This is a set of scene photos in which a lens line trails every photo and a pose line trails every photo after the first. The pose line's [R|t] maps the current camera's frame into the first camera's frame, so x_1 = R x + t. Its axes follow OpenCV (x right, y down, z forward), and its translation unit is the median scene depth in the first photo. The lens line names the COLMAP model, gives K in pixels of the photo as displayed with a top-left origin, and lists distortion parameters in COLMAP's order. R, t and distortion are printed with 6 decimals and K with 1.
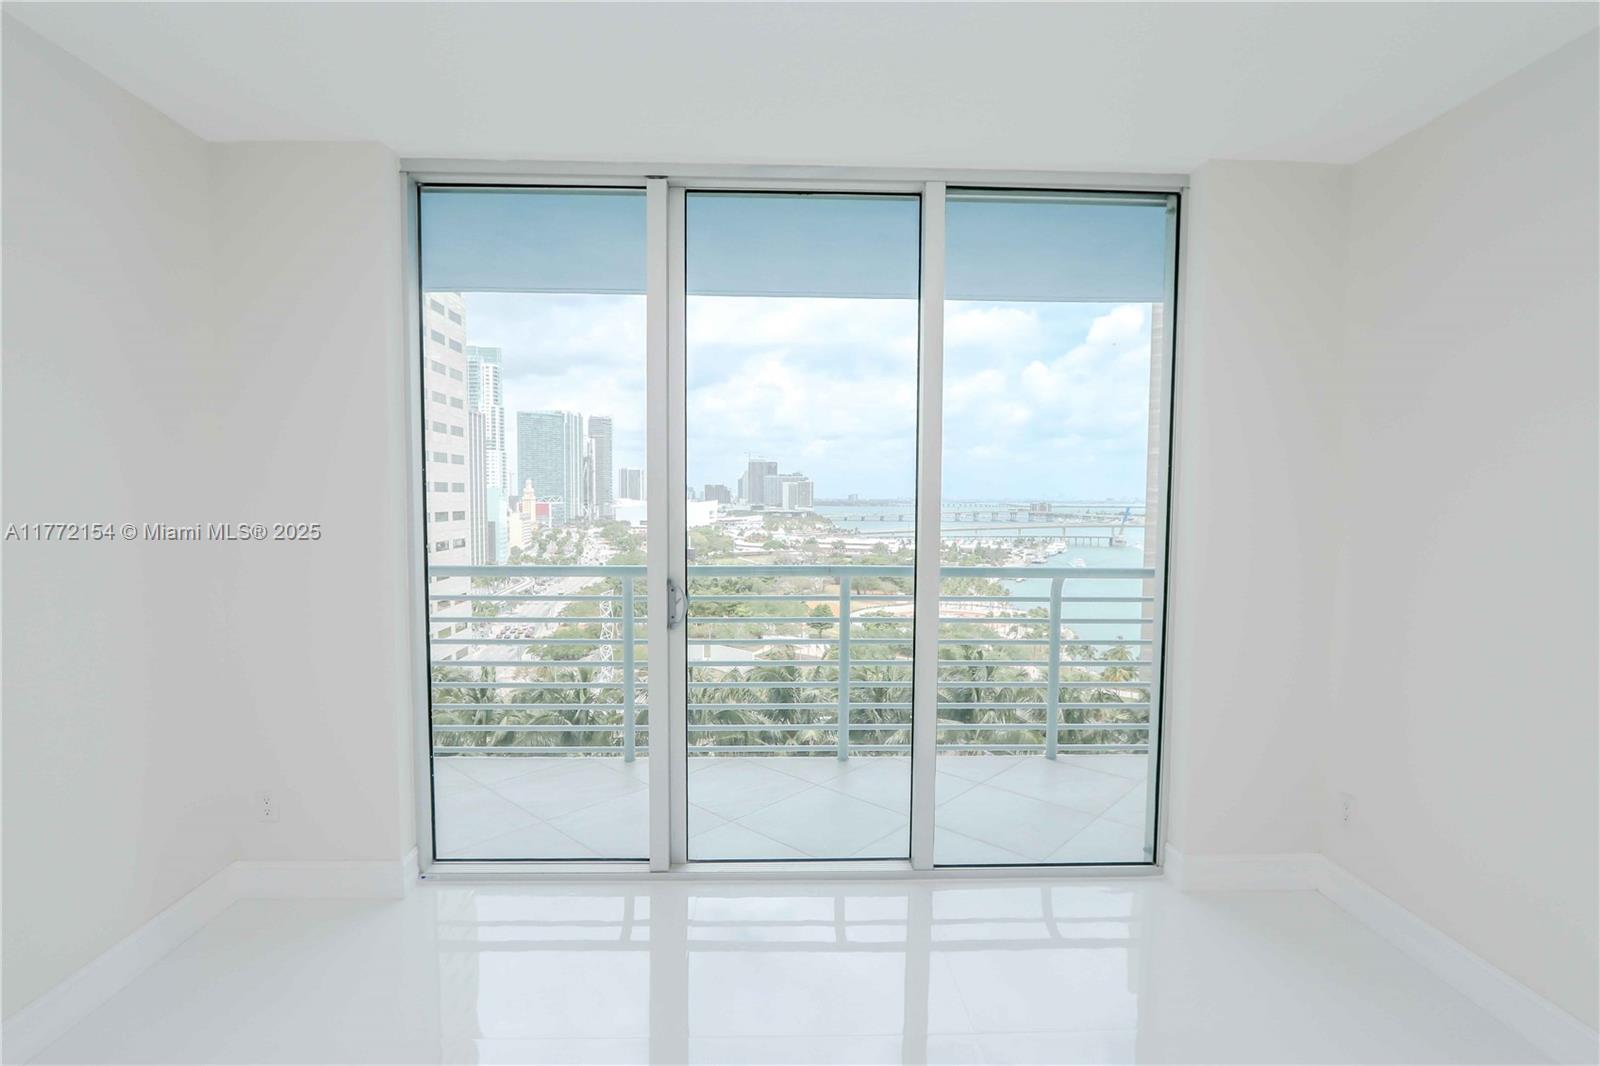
lens RADIAL K [[748.9, 0, 776.6], [0, 748.9, 541.6], [0, 0, 1]] dist [-0.022647, 0.002435]
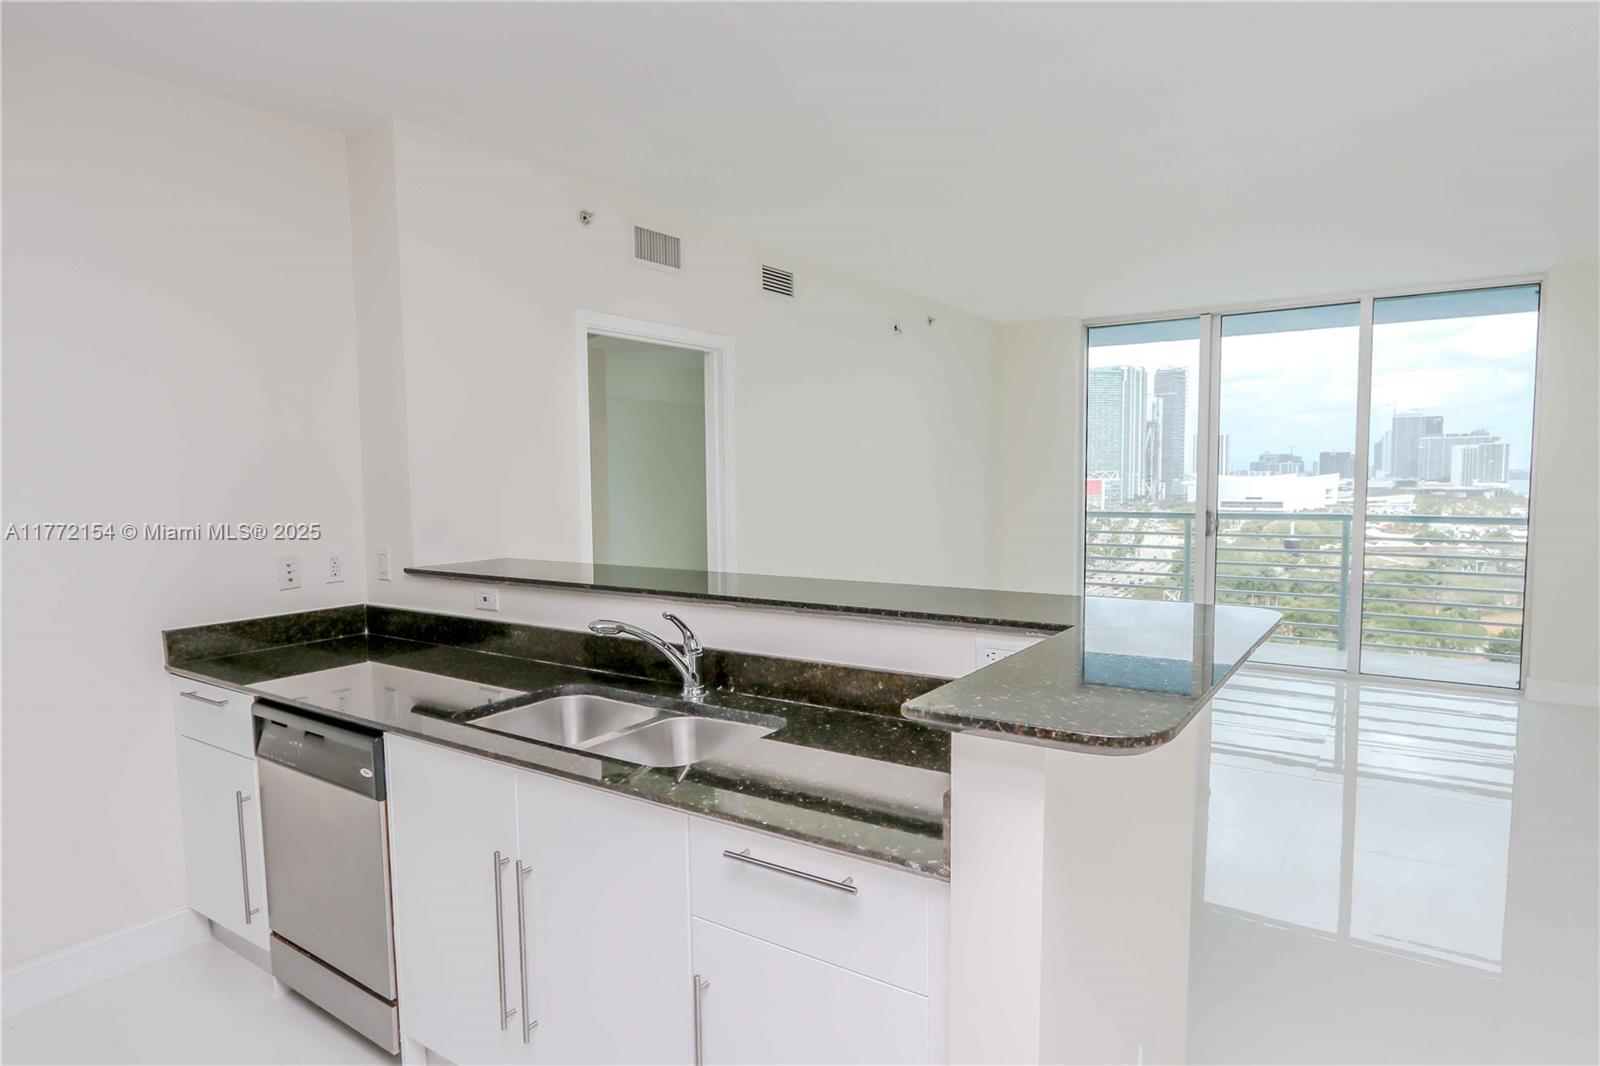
lens RADIAL K [[890.0, 0, 783.1], [0, 890.0, 549.0], [0, 0, 1]] dist [-0.024000, 0.008251]
pose [[0.802640, 0.033948, -0.595496, 0.271417], [-0.018529, 0.999316, 0.031994, 0.073225], [0.596175, -0.014646, 0.802721, -1.191126]]
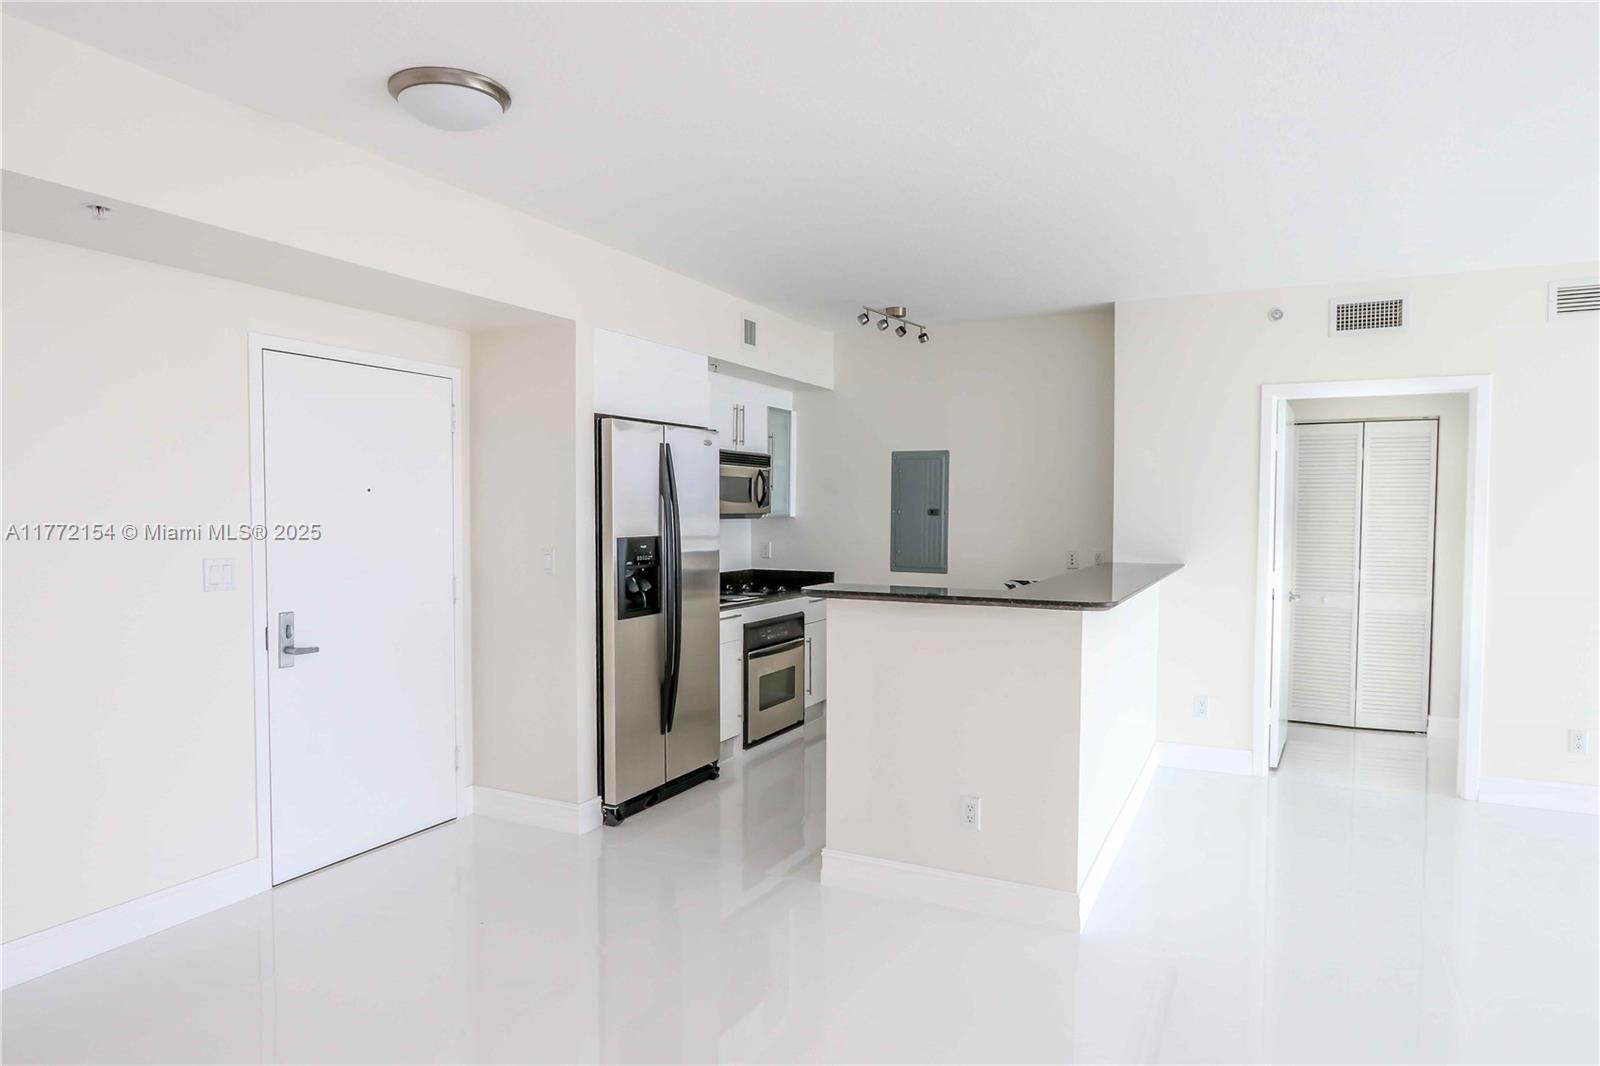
lens RADIAL K [[994.7, 0, 785.4], [0, 994.7, 537.2], [0, 0, 1]] dist [-0.010128, 0.000728]
pose [[-0.481762, 0.020336, -0.876066, 1.099489], [-0.059265, 0.996686, 0.055727, 0.027812], [0.874296, 0.078767, -0.478960, -0.451654]]
